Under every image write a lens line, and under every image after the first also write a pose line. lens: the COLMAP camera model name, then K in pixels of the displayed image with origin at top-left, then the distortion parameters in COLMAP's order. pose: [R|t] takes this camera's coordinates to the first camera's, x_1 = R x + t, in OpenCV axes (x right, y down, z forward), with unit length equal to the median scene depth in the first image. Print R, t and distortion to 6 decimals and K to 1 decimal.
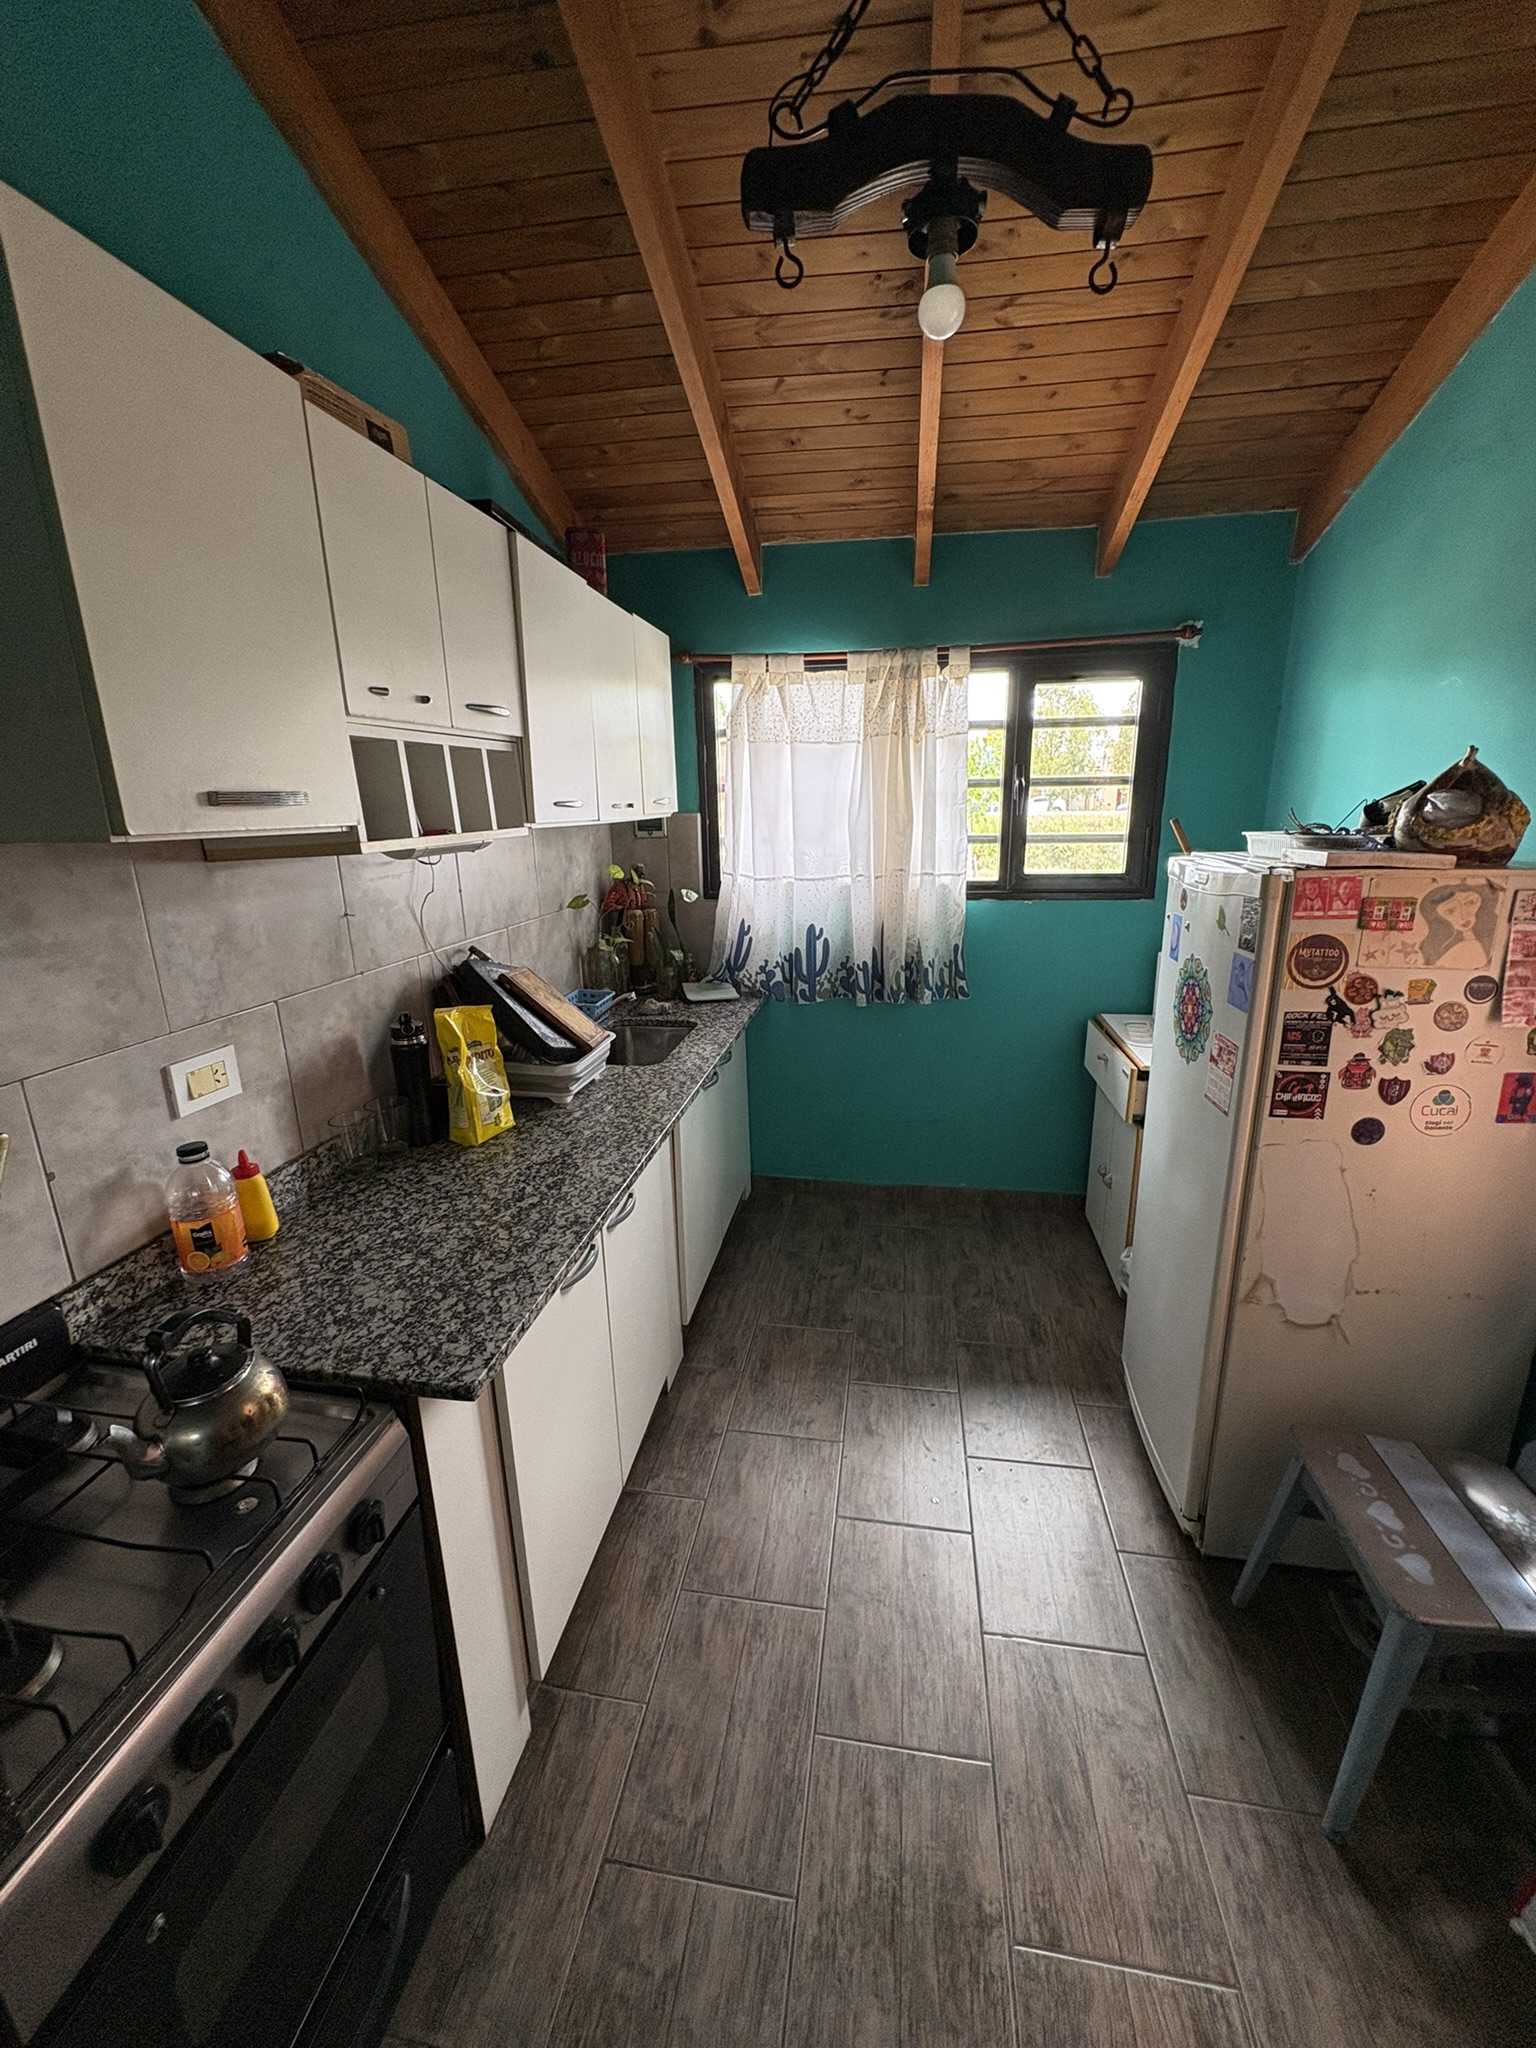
lens RADIAL K [[819.0, 0, 770.5], [0, 819.0, 1024.1], [0, 0, 1]] dist [0.001474, -0.000187]
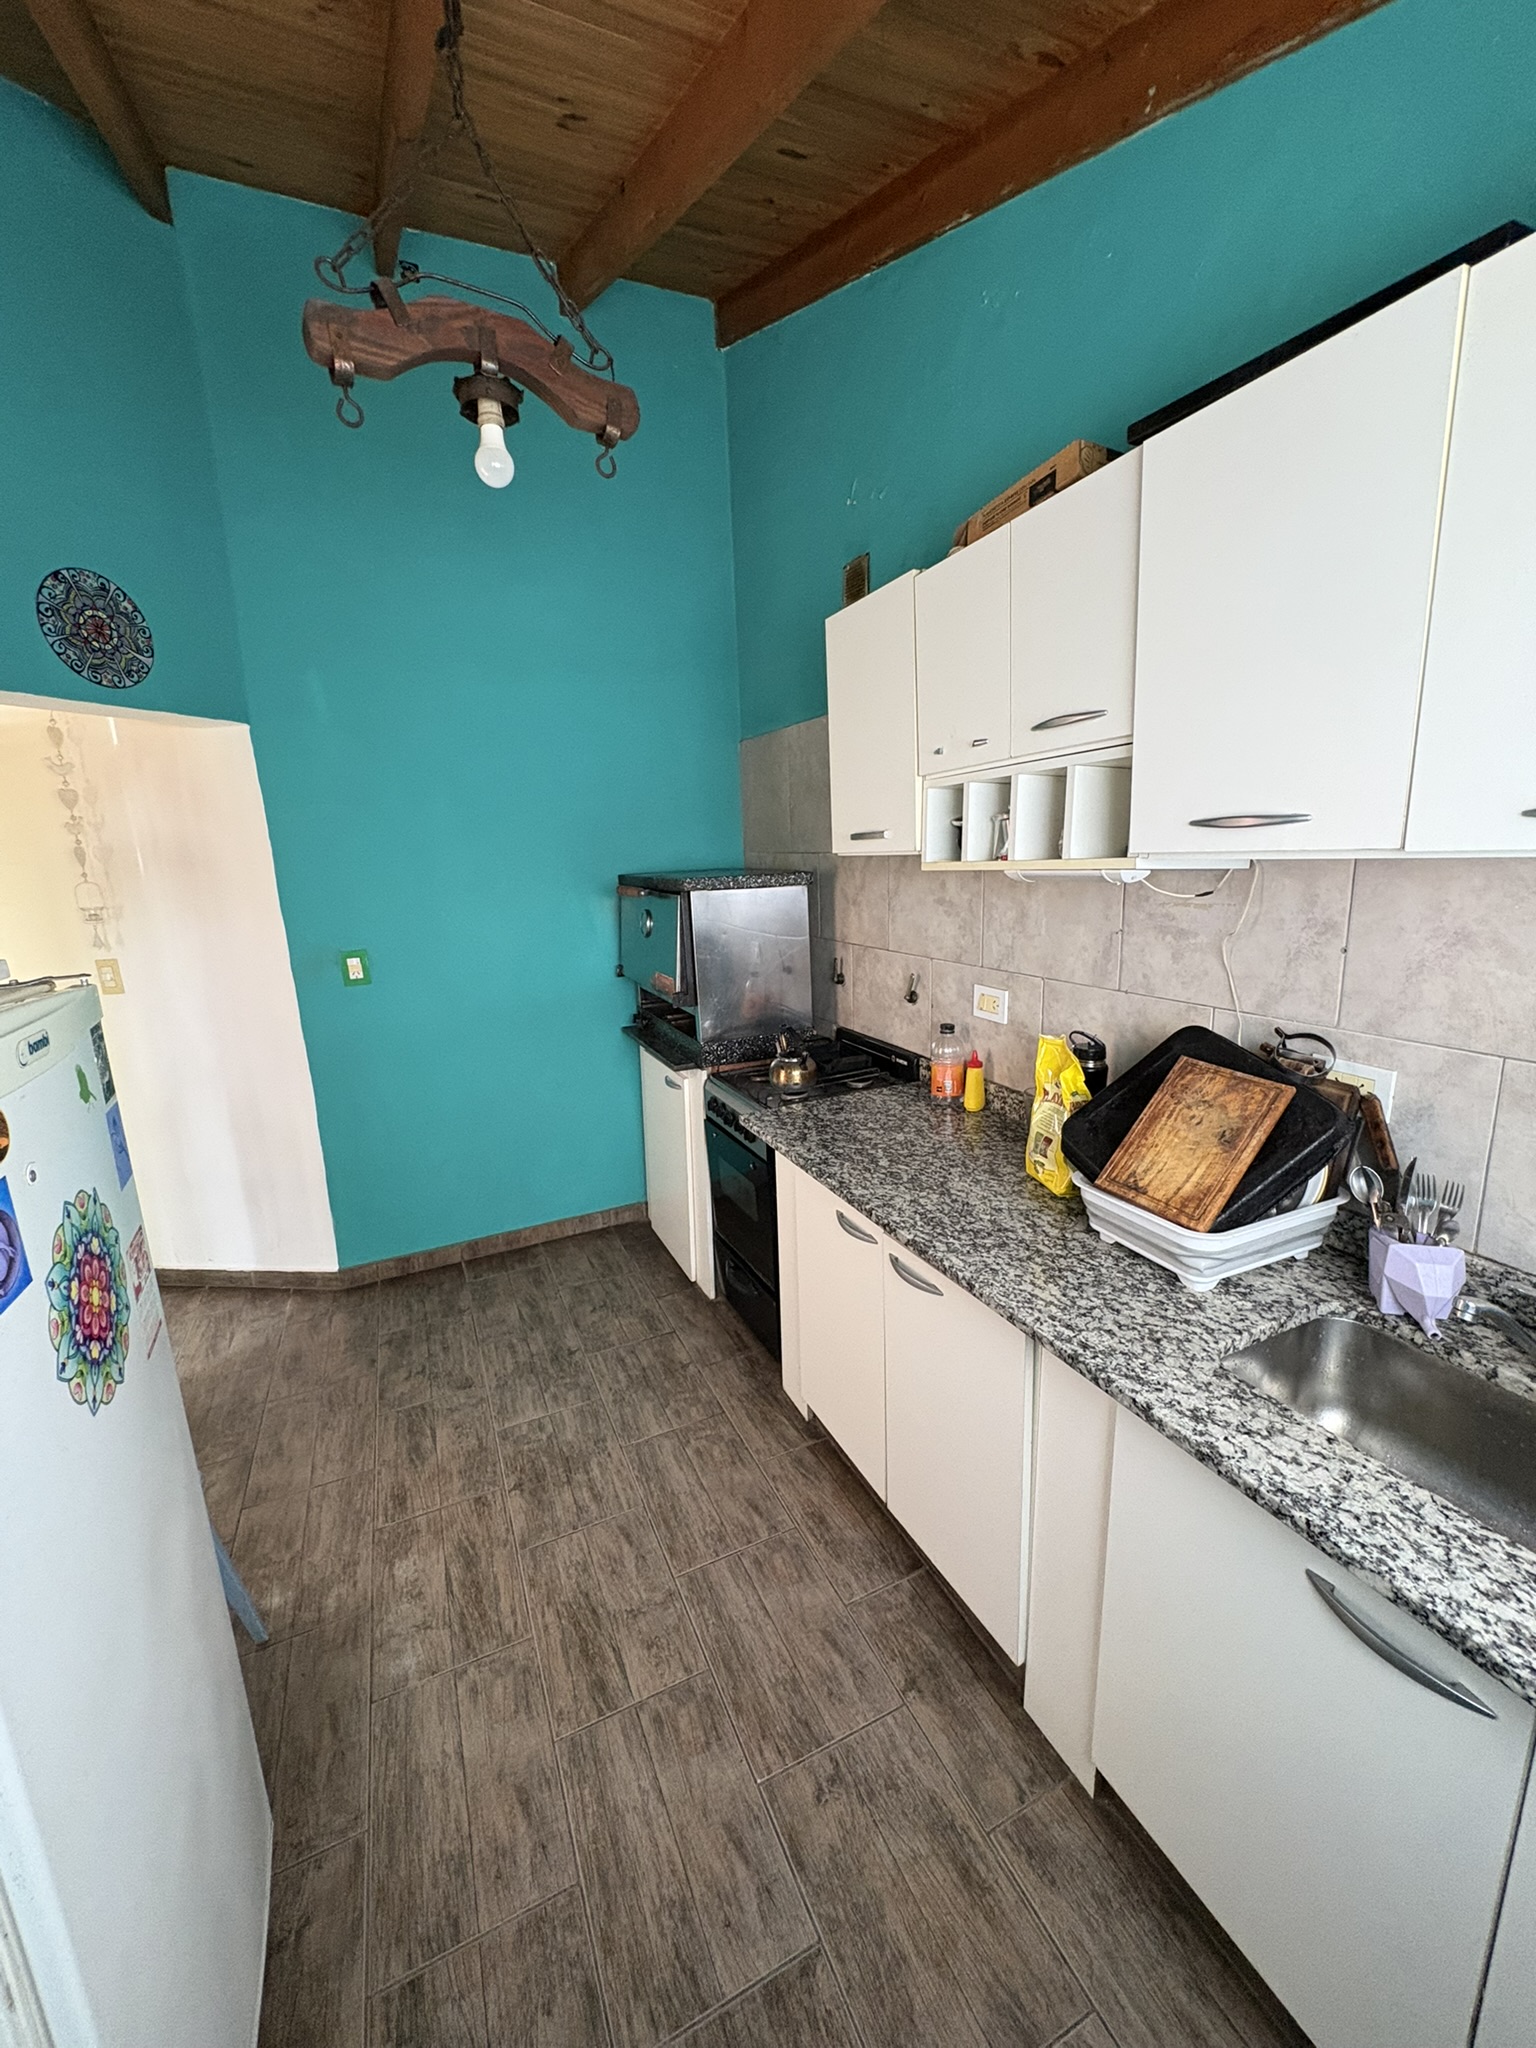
lens RADIAL K [[819.0, 0, 769.6], [0, 819.0, 1025.2], [0, 0, 1]] dist [0.001474, -0.000187]
pose [[-0.829291, 0.164801, -0.533963, 0.493096], [-0.093146, 0.901392, 0.422867, -0.497142], [0.550999, 0.400416, -0.732166, 1.834267]]
